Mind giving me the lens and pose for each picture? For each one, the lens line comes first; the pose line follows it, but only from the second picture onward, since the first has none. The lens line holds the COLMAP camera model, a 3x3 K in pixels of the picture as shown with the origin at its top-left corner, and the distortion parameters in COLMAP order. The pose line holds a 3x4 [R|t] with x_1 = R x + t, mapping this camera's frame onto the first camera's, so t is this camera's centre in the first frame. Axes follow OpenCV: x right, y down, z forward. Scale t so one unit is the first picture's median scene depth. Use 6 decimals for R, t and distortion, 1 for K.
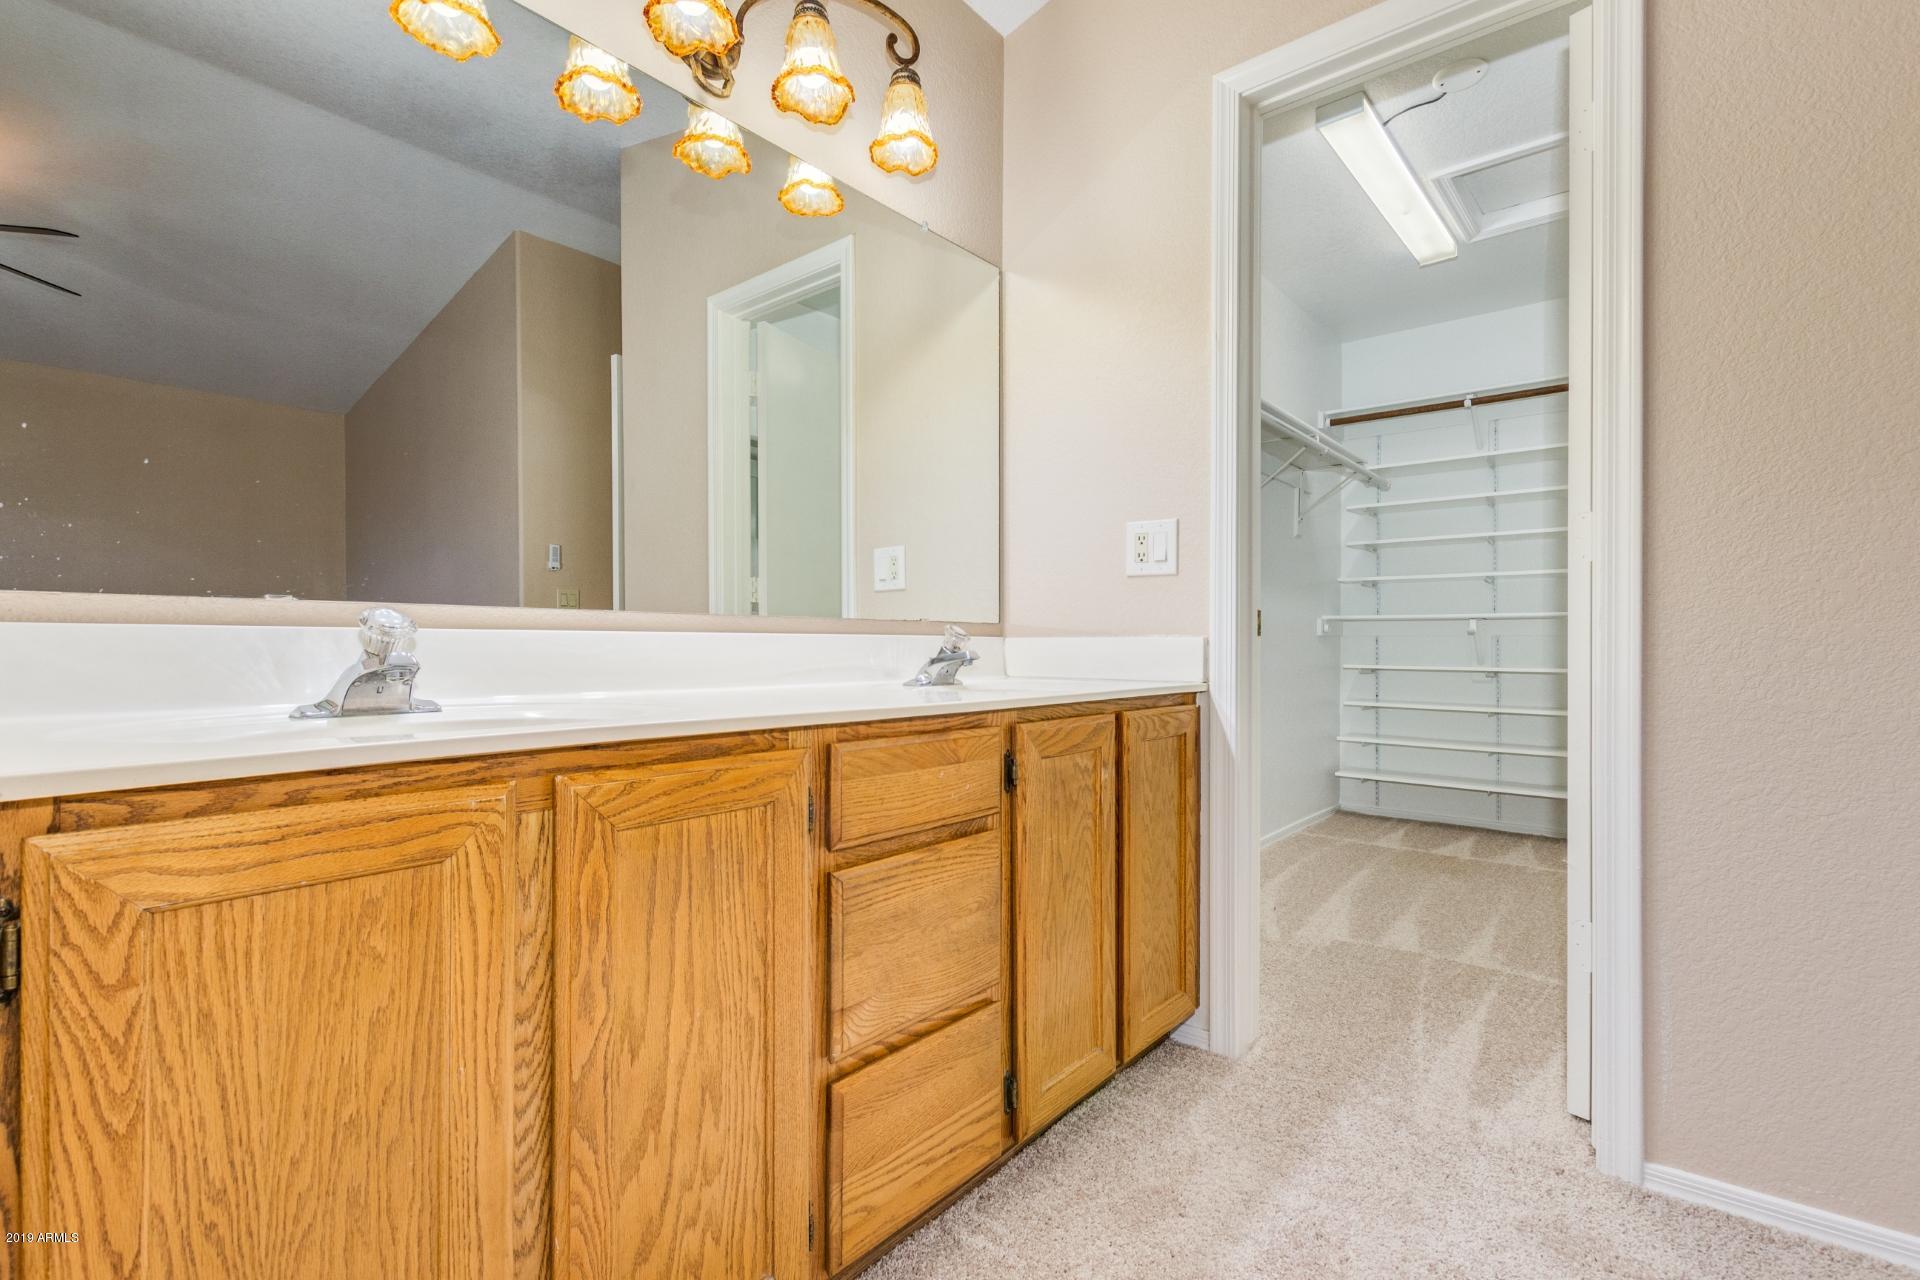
lens RADIAL K [[892.3, 0, 970.2], [0, 892.3, 647.0], [0, 0, 1]] dist [-0.003019, 0.000006]
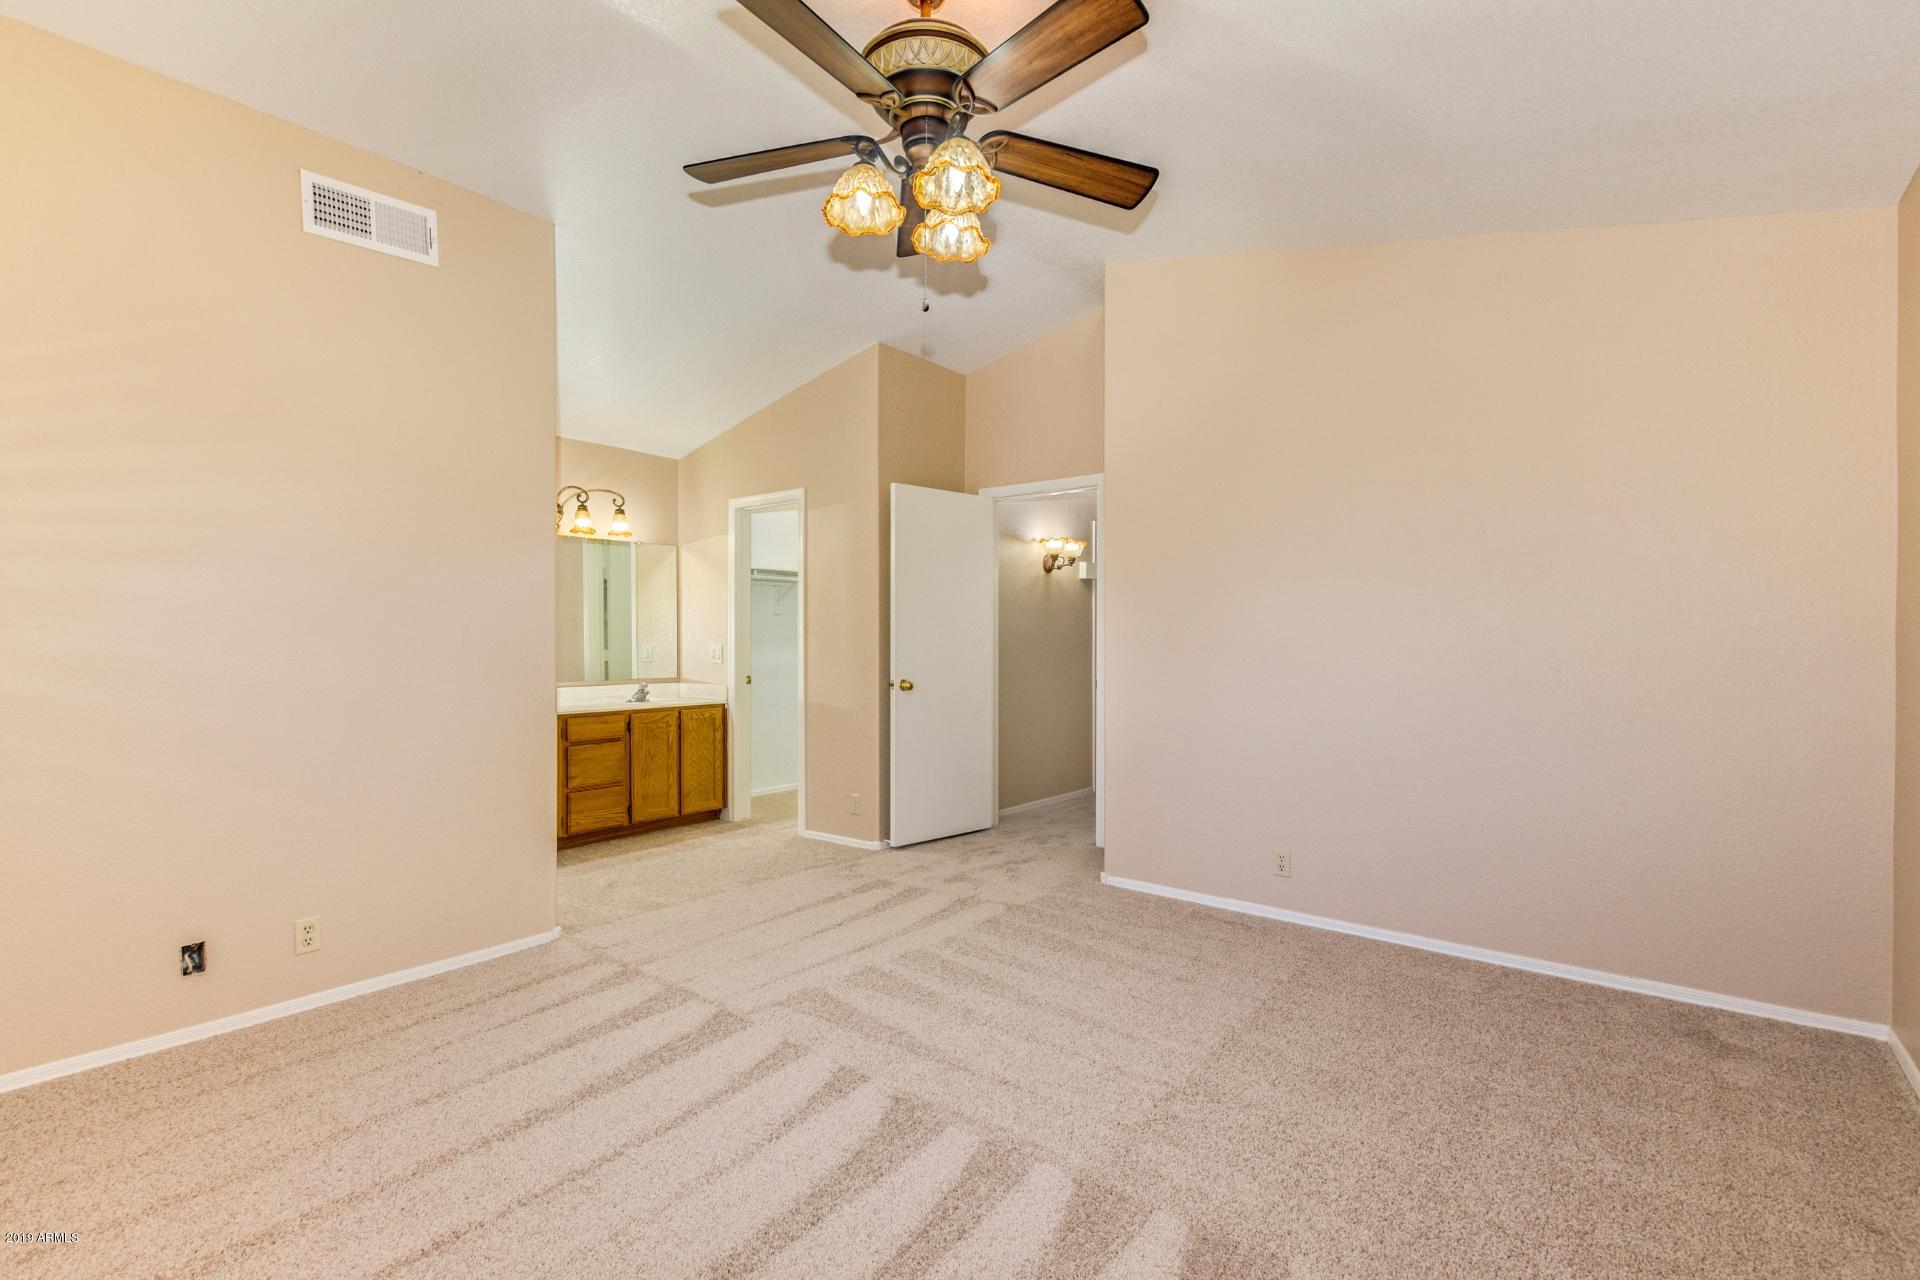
lens RADIAL K [[892.3, 0, 954.4], [0, 892.3, 643.4], [0, 0, 1]] dist [-0.003019, 0.000006]
pose [[0.999771, 0.010272, 0.018797, 1.472972], [-0.010370, 0.999933, 0.005096, -0.268301], [-0.018744, -0.005290, 0.999810, -3.060567]]
